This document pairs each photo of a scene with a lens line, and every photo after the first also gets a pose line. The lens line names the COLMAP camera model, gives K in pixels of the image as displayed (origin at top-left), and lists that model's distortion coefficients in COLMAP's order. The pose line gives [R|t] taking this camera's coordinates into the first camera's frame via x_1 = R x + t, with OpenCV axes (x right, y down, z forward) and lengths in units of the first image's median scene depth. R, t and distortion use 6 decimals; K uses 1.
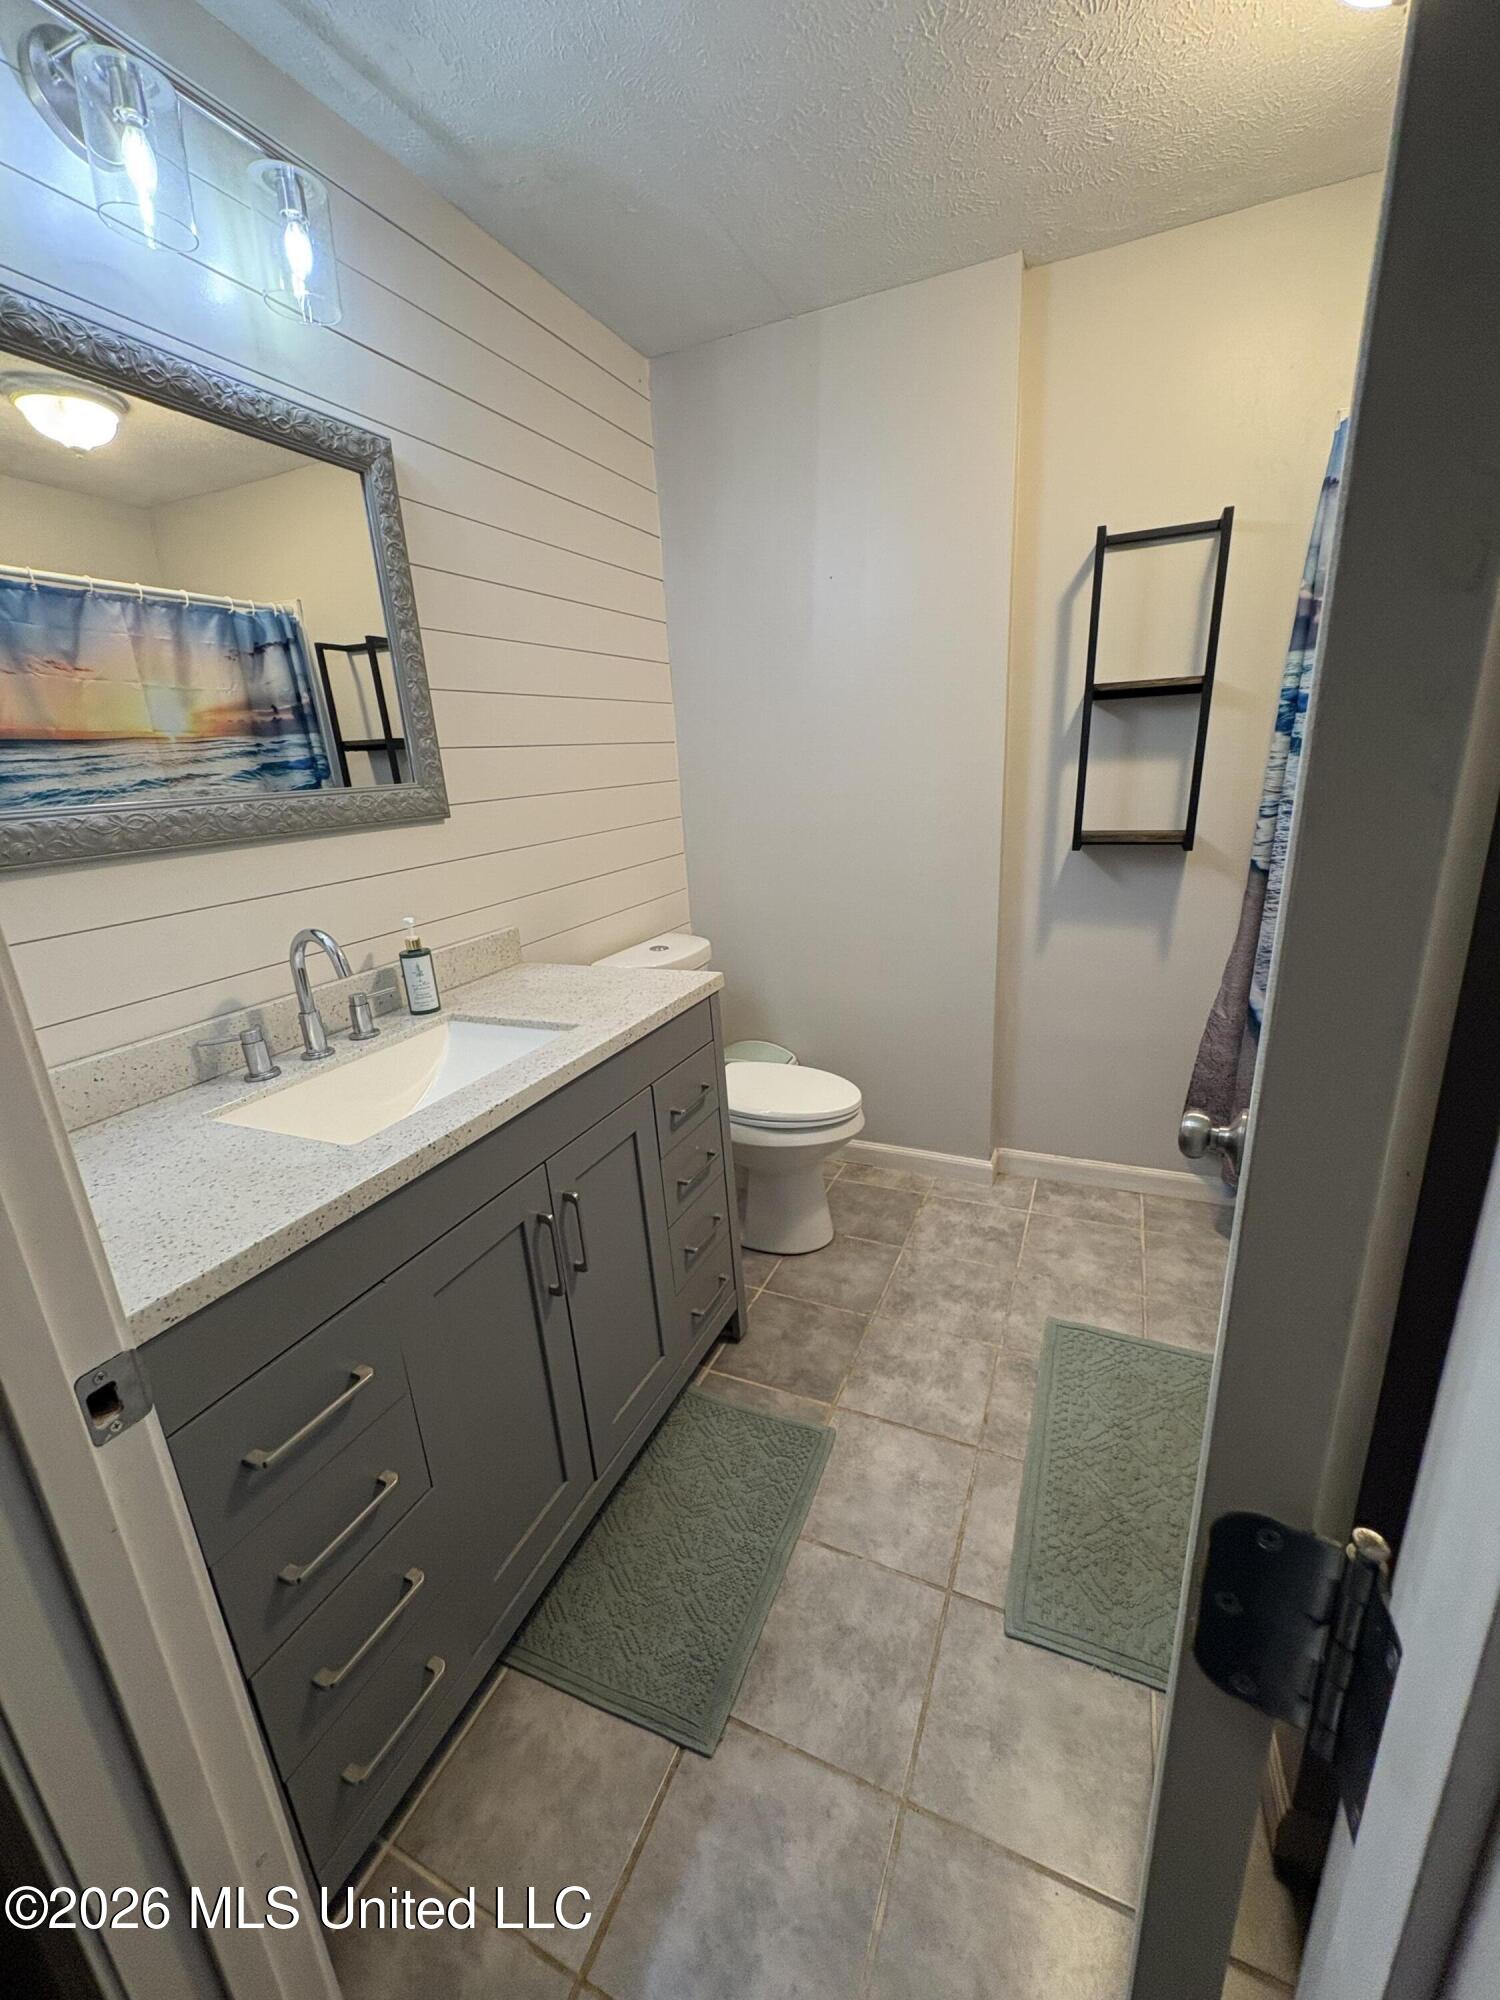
lens RADIAL K [[798.3, 0, 750.3], [0, 798.3, 997.1], [0, 0, 1]] dist [0.000148, 0.000470]
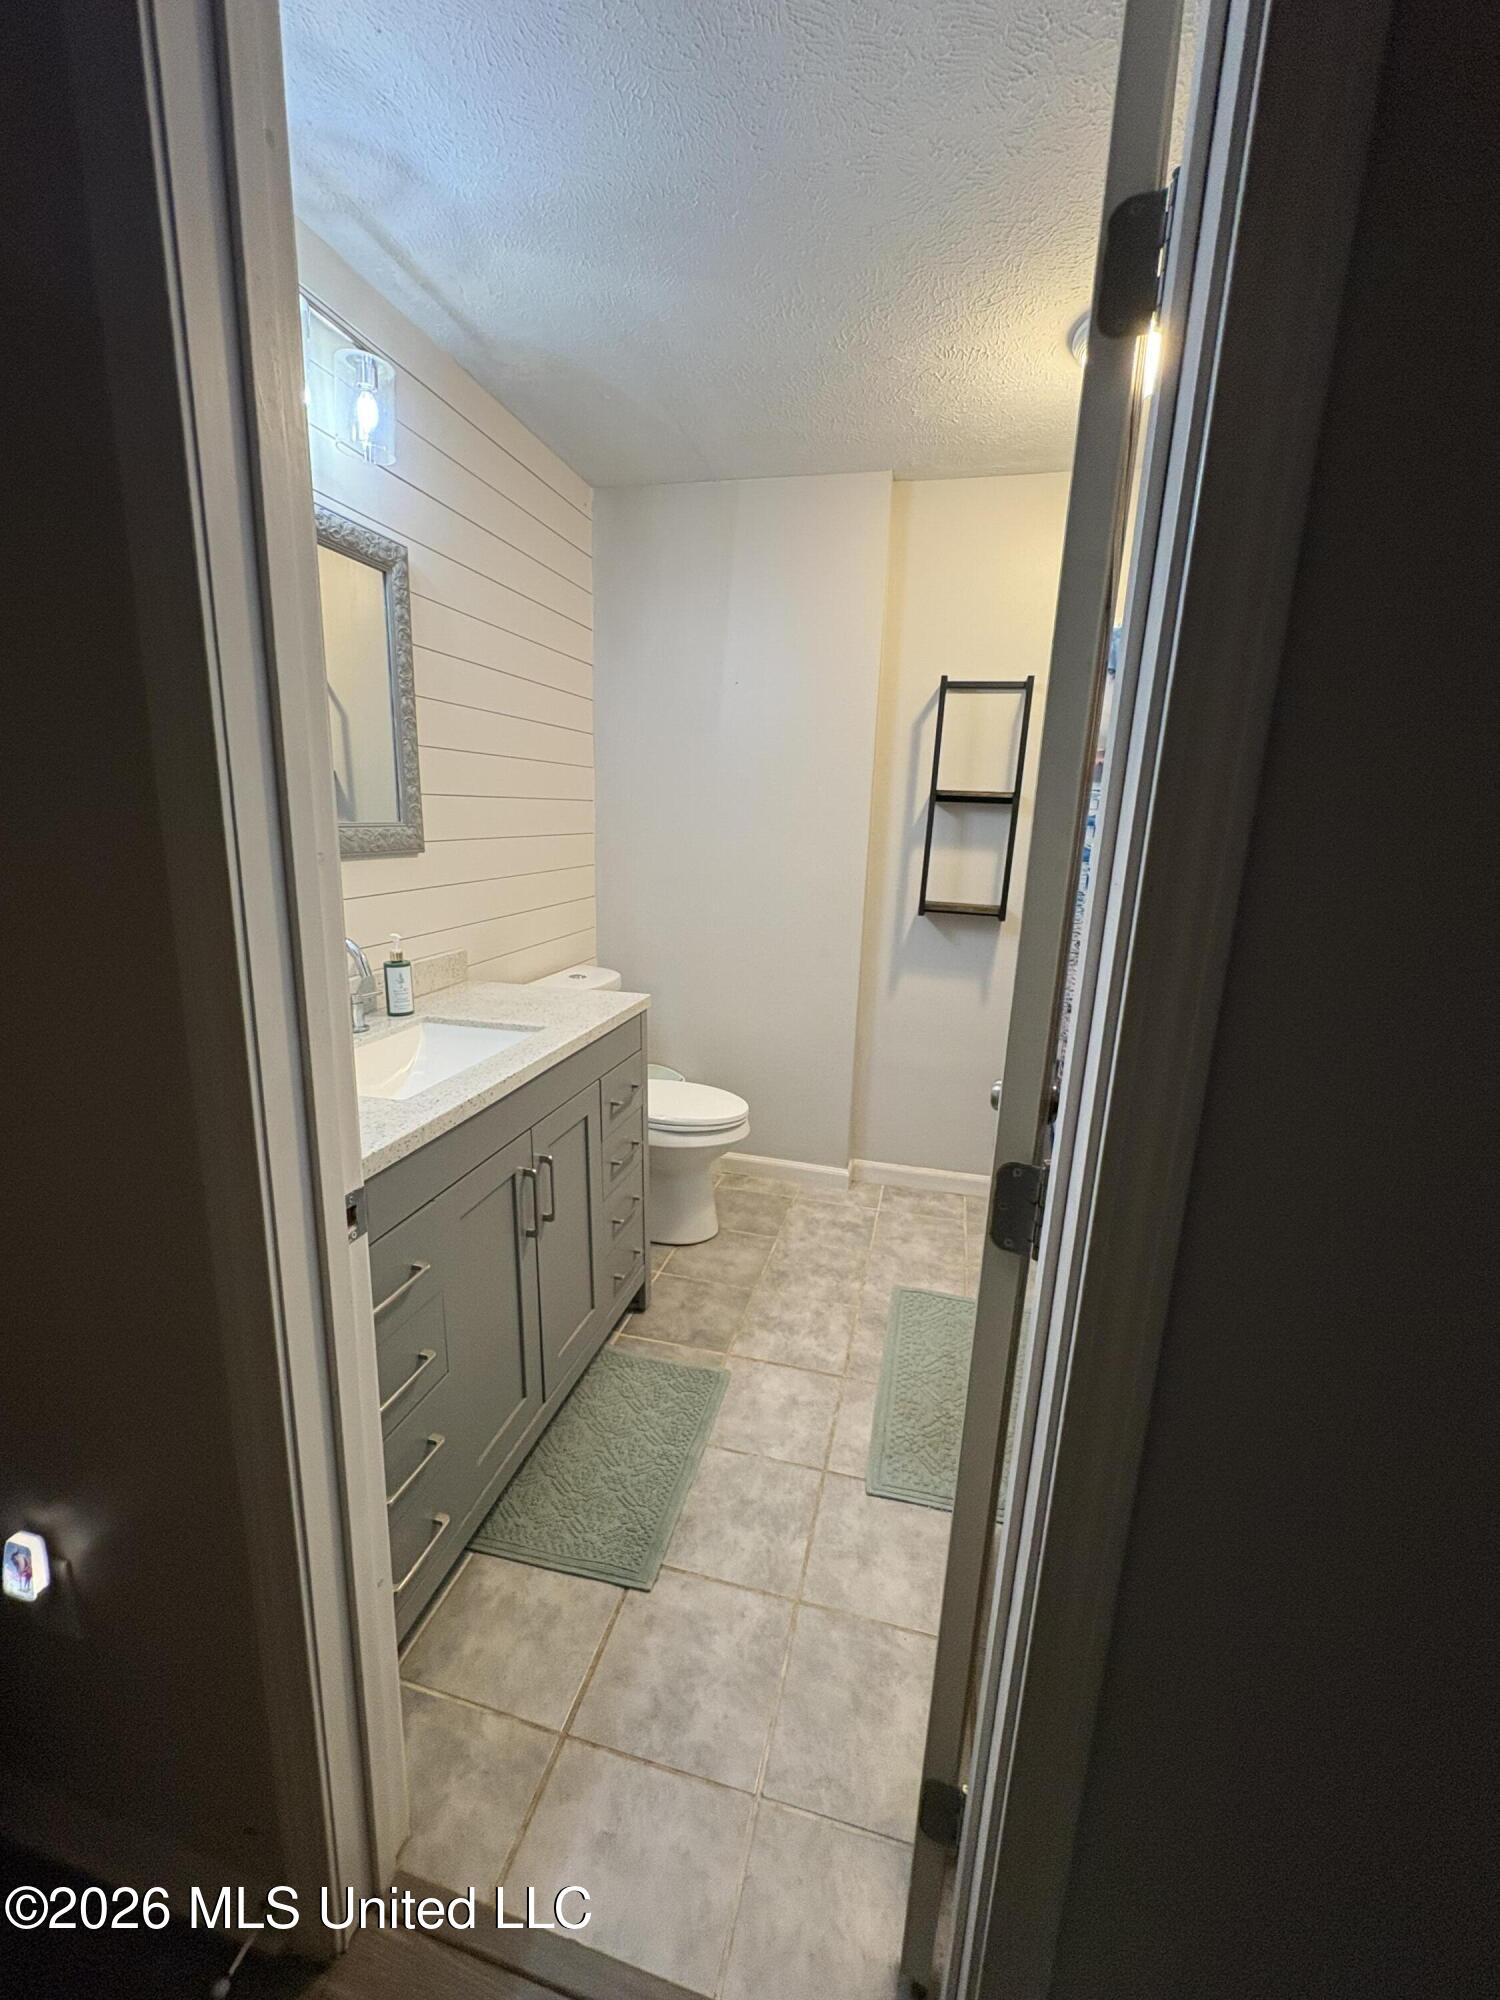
lens RADIAL K [[798.3, 0, 750.3], [0, 798.3, 997.1], [0, 0, 1]] dist [0.000148, 0.000470]
pose [[0.980689, 0.045173, 0.190285, -0.110367], [-0.032536, 0.997084, -0.069022, 0.049645], [-0.192848, 0.061498, 0.979300, -0.216386]]
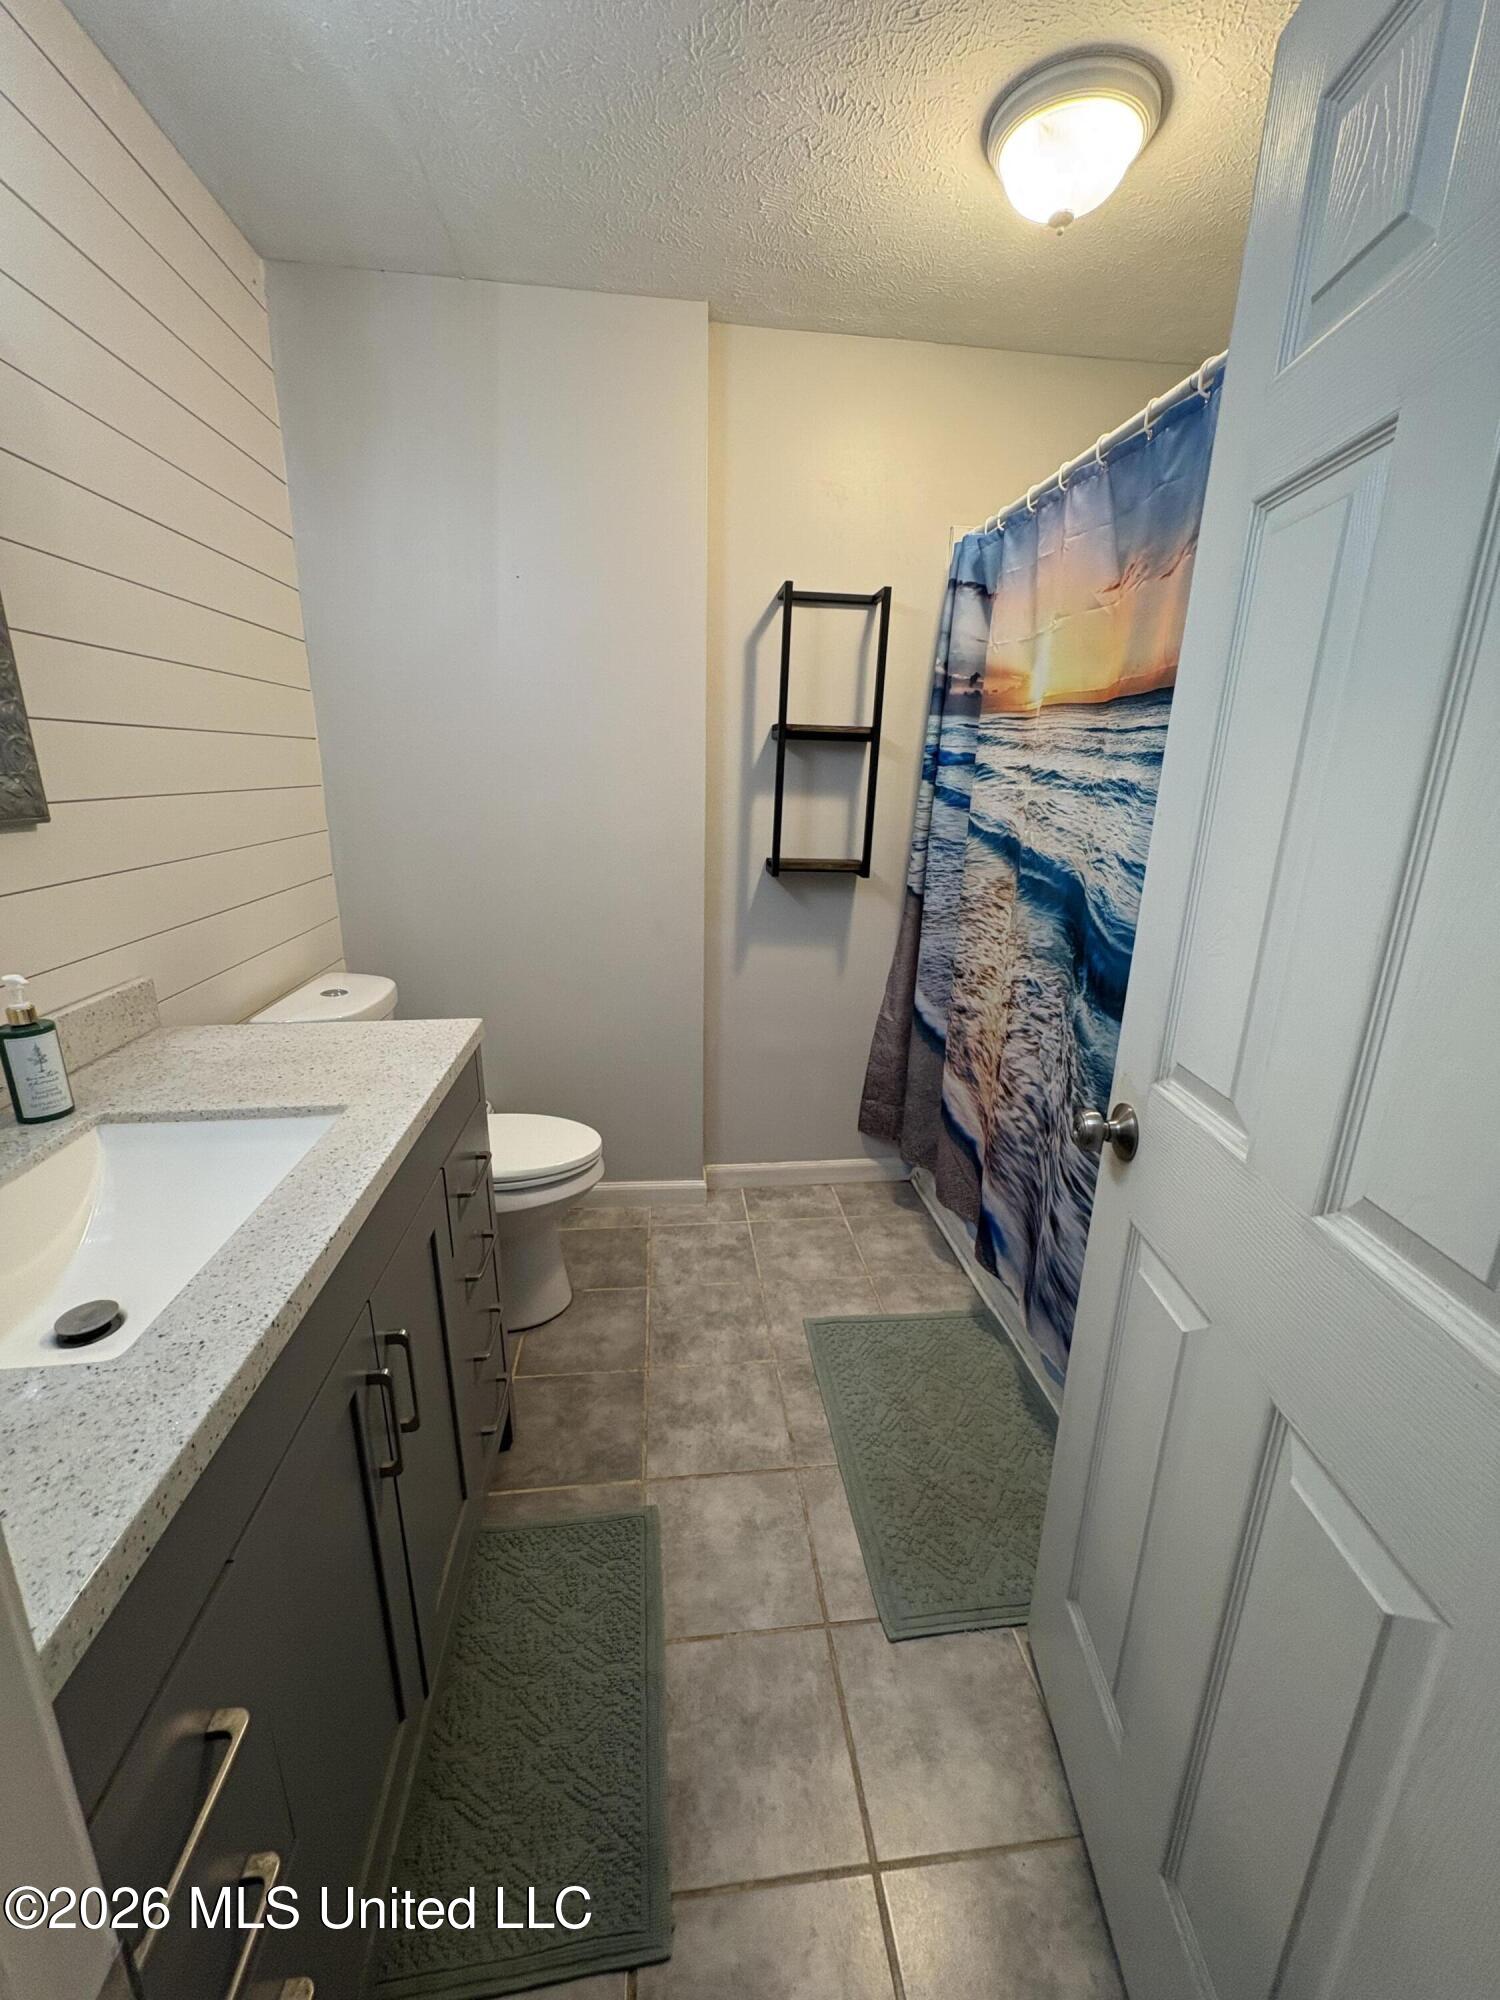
lens RADIAL K [[798.3, 0, 750.3], [0, 798.3, 997.1], [0, 0, 1]] dist [0.000148, 0.000470]
pose [[0.857689, -0.068491, 0.509587, -0.206876], [0.080694, 0.996737, -0.001850, -0.027213], [-0.507797, 0.042707, 0.860417, 0.119158]]
